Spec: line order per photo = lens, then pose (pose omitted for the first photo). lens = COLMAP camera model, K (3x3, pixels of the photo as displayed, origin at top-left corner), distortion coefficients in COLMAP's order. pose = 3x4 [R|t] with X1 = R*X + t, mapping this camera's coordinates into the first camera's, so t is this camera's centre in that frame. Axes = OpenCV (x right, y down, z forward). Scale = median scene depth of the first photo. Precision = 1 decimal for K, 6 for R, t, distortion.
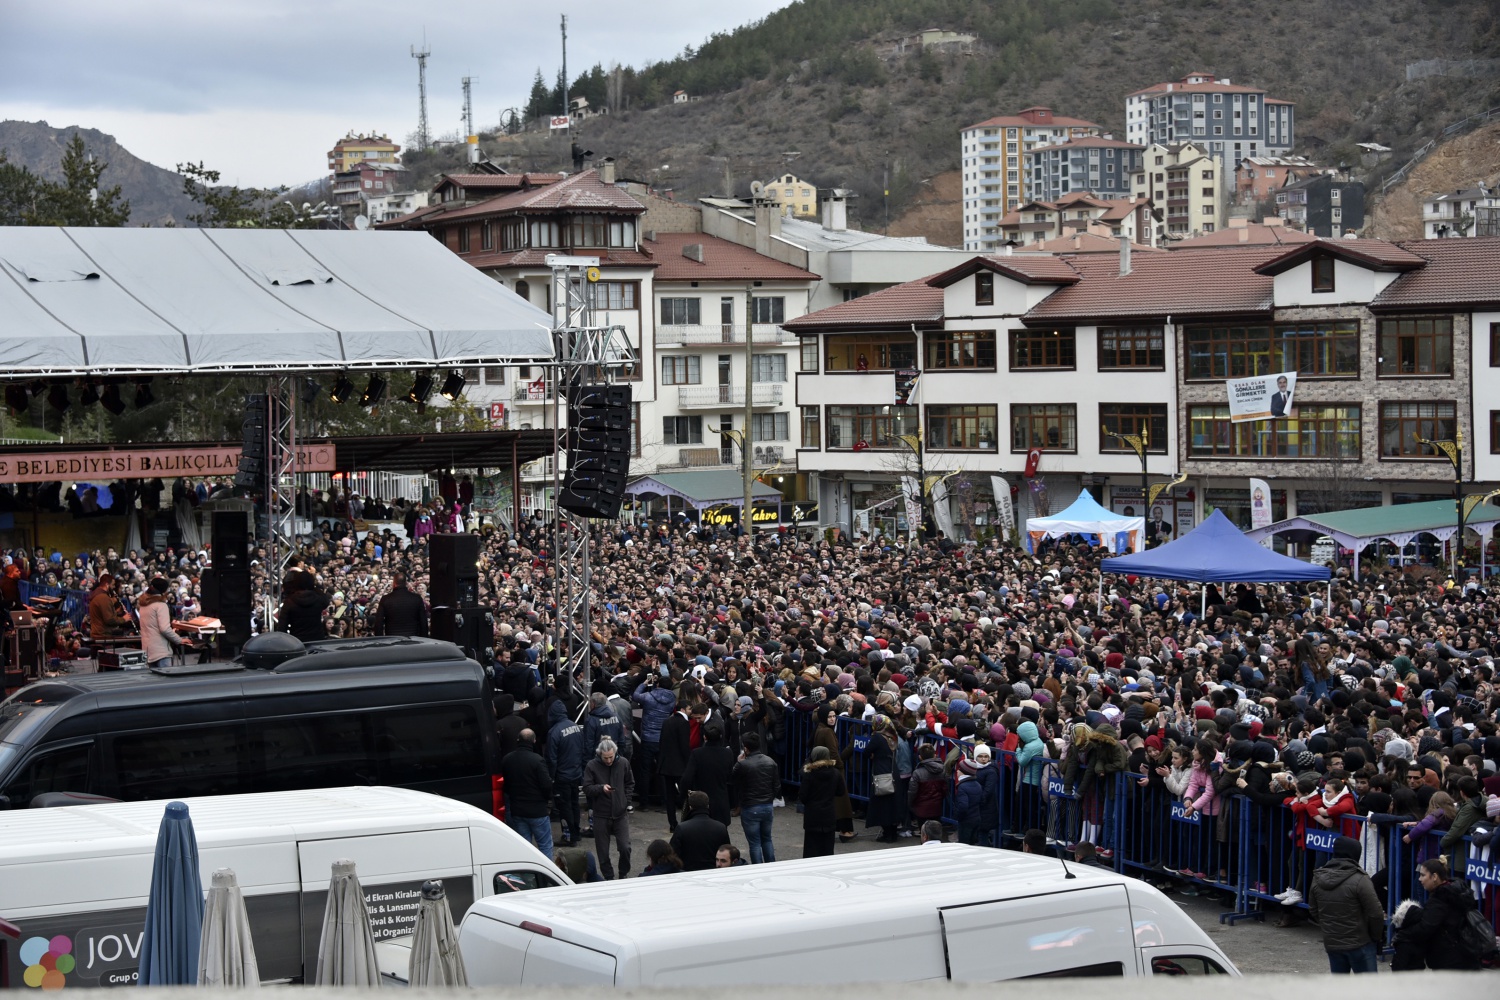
lens RADIAL K [[2605.7, 0, 747.5], [0, 2605.7, 501.7], [0, 0, 1]] dist [-0.005629, 0.064549]
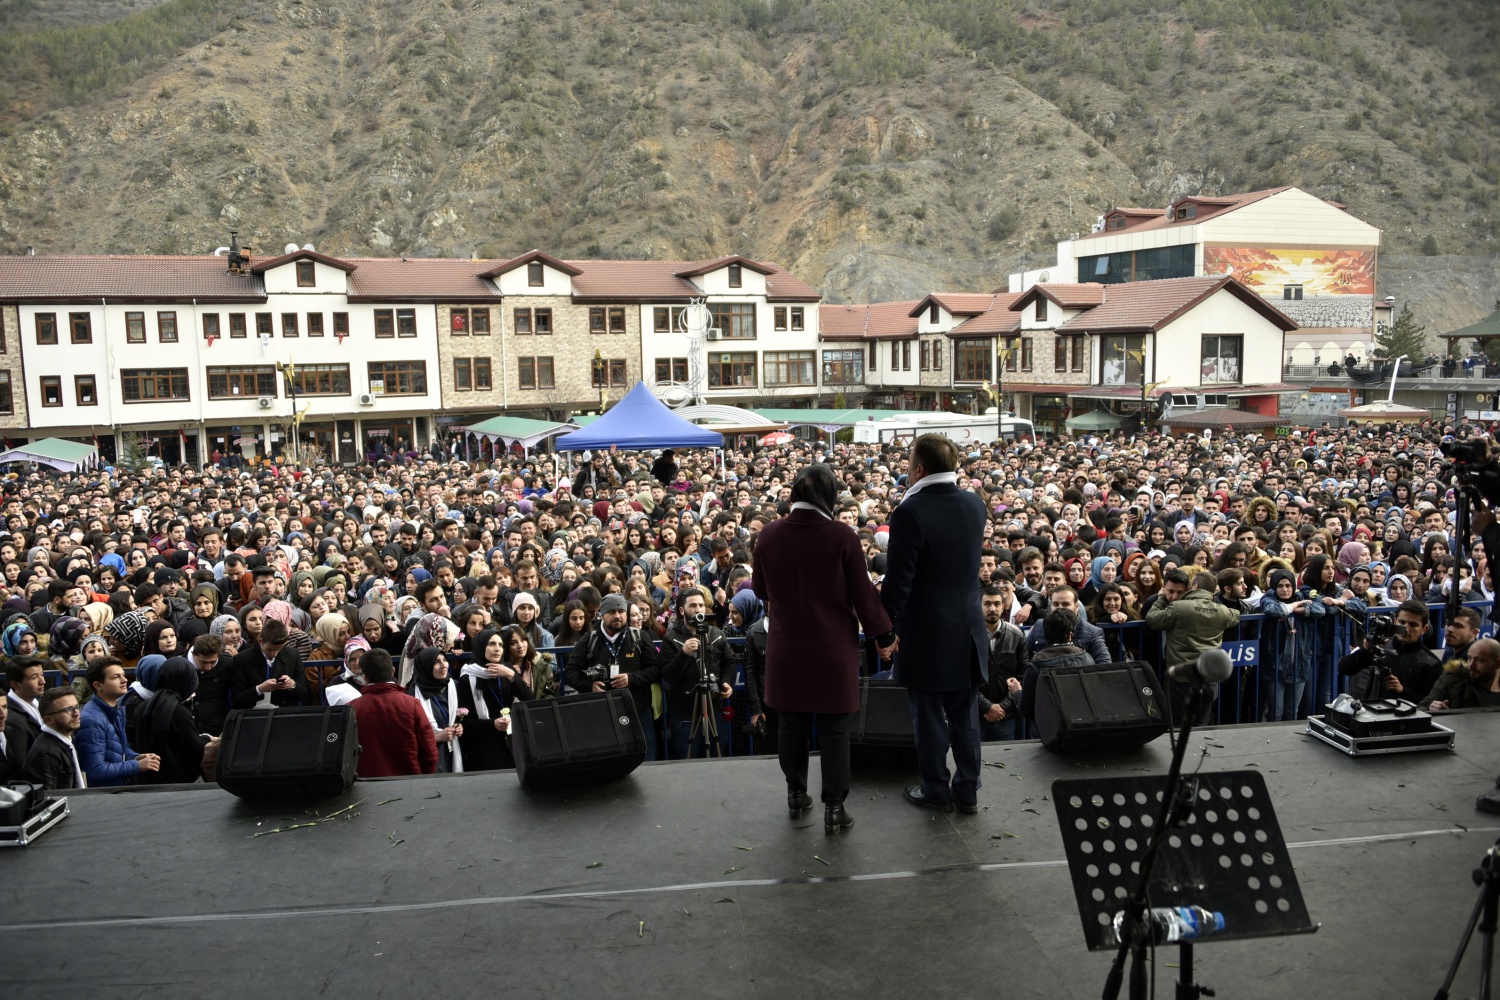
lens RADIAL K [[1173.8, 0, 746.2], [0, 1173.8, 503.6], [0, 0, 1]] dist [-0.035241, -0.010487]
pose [[0.432031, -0.099649, 0.896337, -0.102081], [0.064674, 0.994741, 0.079417, 0.007637], [-0.899537, 0.023659, 0.436204, 0.350552]]
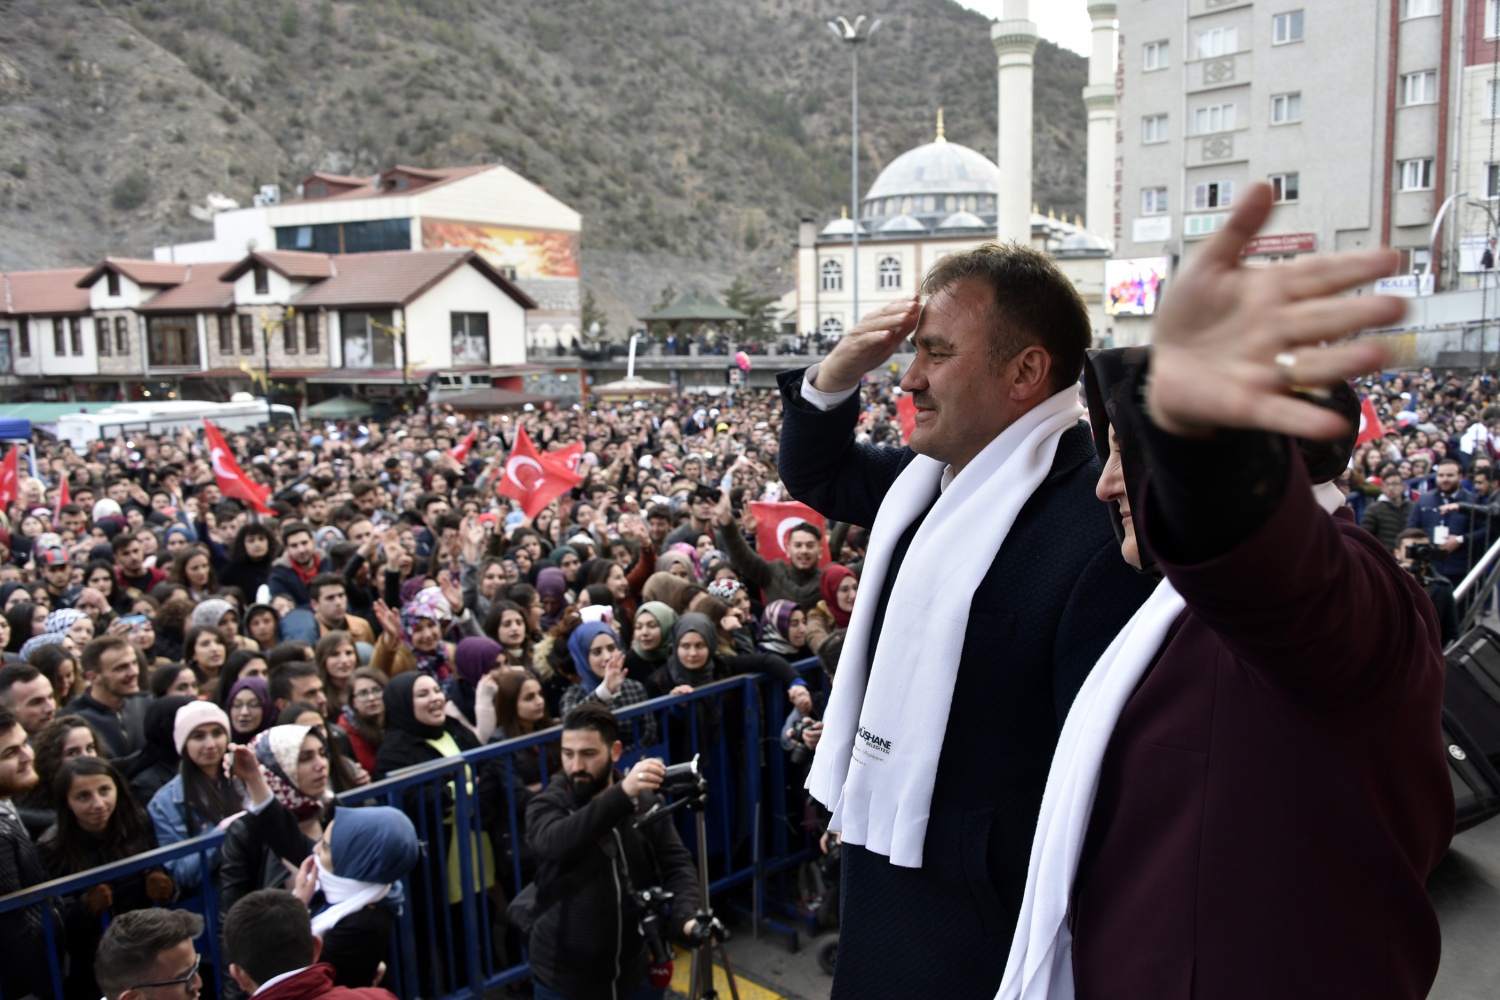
lens RADIAL K [[1234.4, 0, 797.2], [0, 1234.4, 504.9], [0, 0, 1]] dist [-0.037909, -0.005619]
pose [[-0.265239, -0.109337, 0.957963, -0.076873], [0.075486, 0.988145, 0.133683, 0.009195], [-0.961223, 0.107771, -0.253842, 0.394341]]
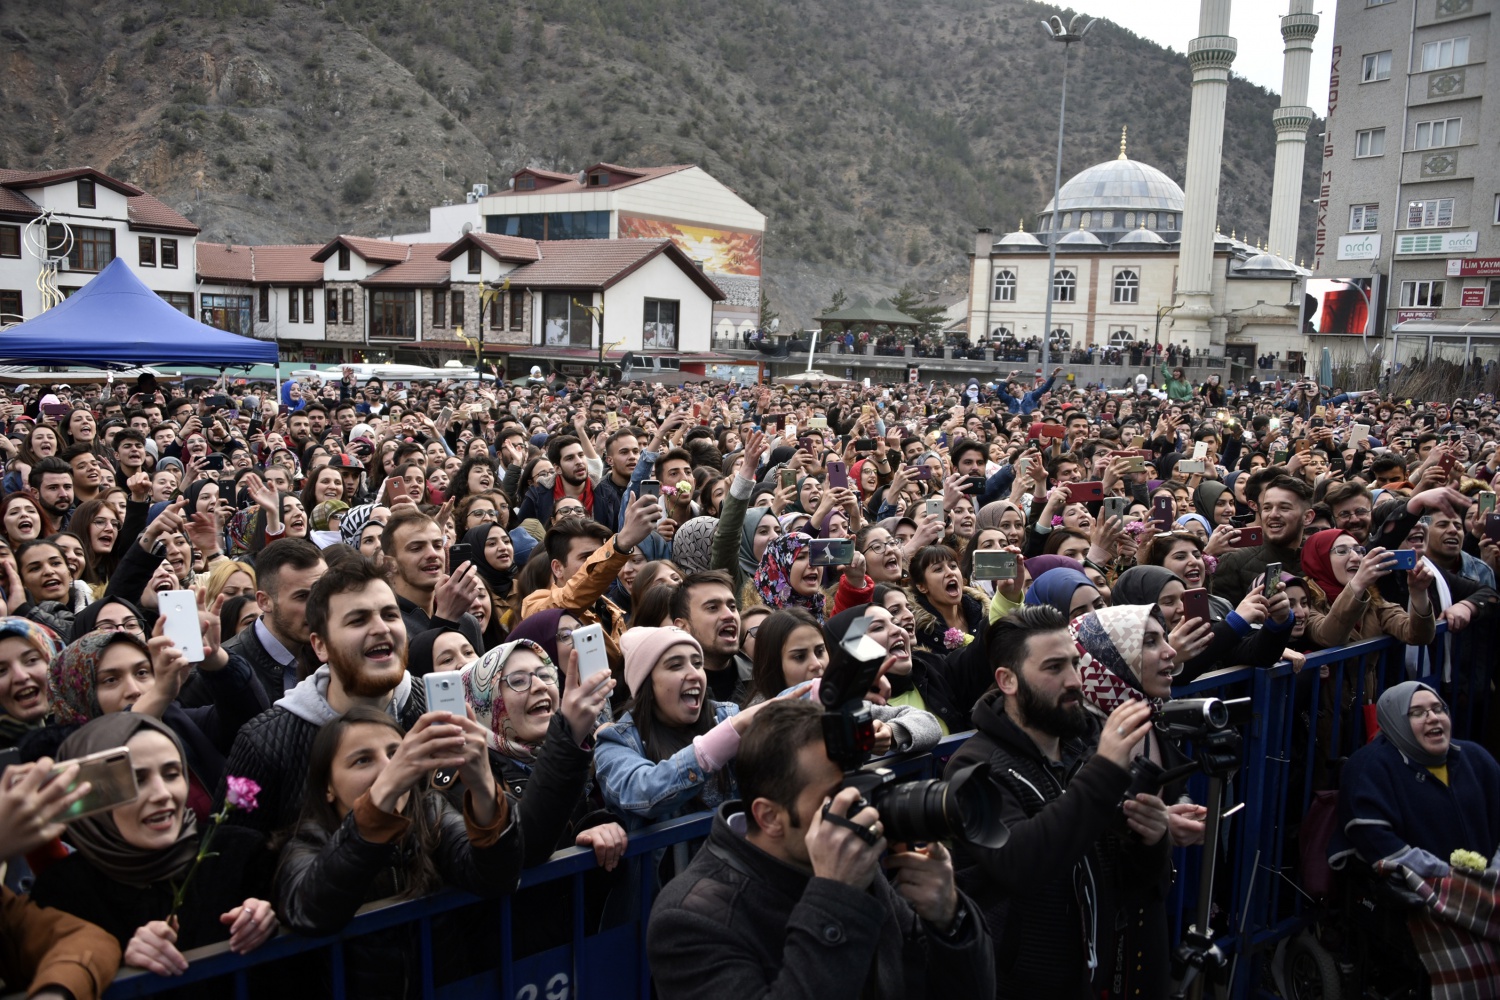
lens RADIAL K [[1167.4, 0, 746.9], [0, 1167.4, 504.3], [0, 0, 1]] dist [-0.030643, -0.018826]
pose [[-0.099704, -0.121865, 0.987526, -0.056945], [0.023518, 0.991906, 0.124780, 0.014284], [-0.994739, 0.035665, -0.096031, 0.402739]]
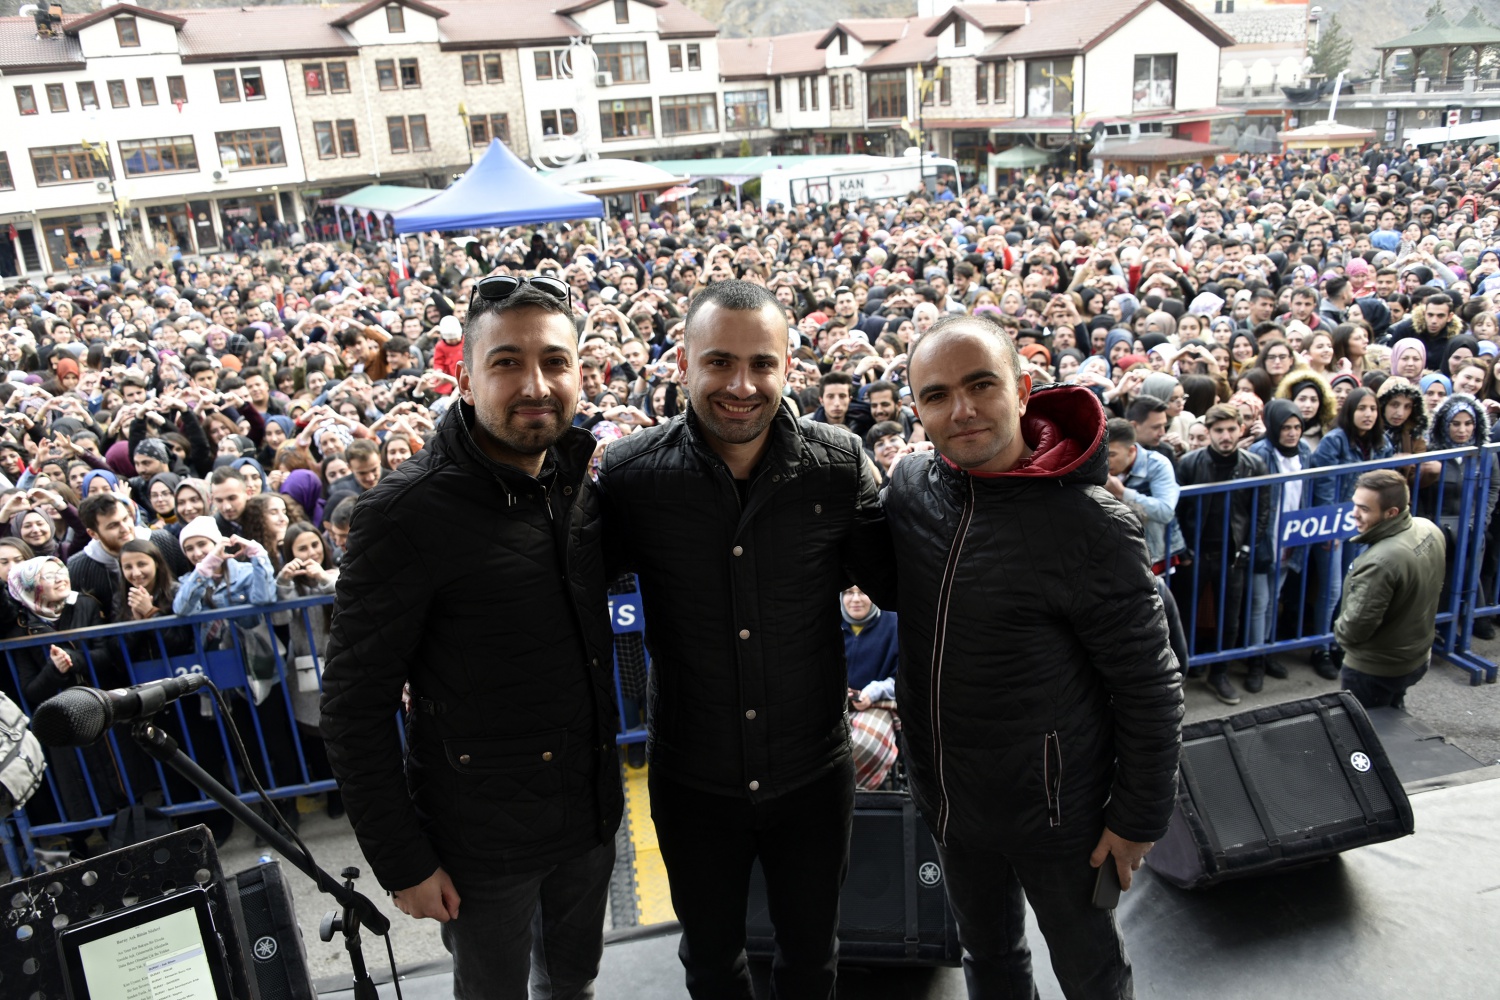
lens RADIAL K [[1165.7, 0, 747.4], [0, 1165.7, 508.5], [0, 0, 1]] dist [-0.036006, -0.006670]
pose [[0.357906, -0.313990, 0.879383, -0.069146], [0.112828, 0.949409, 0.293073, 0.007034], [-0.926916, -0.005673, 0.375226, 0.361868]]
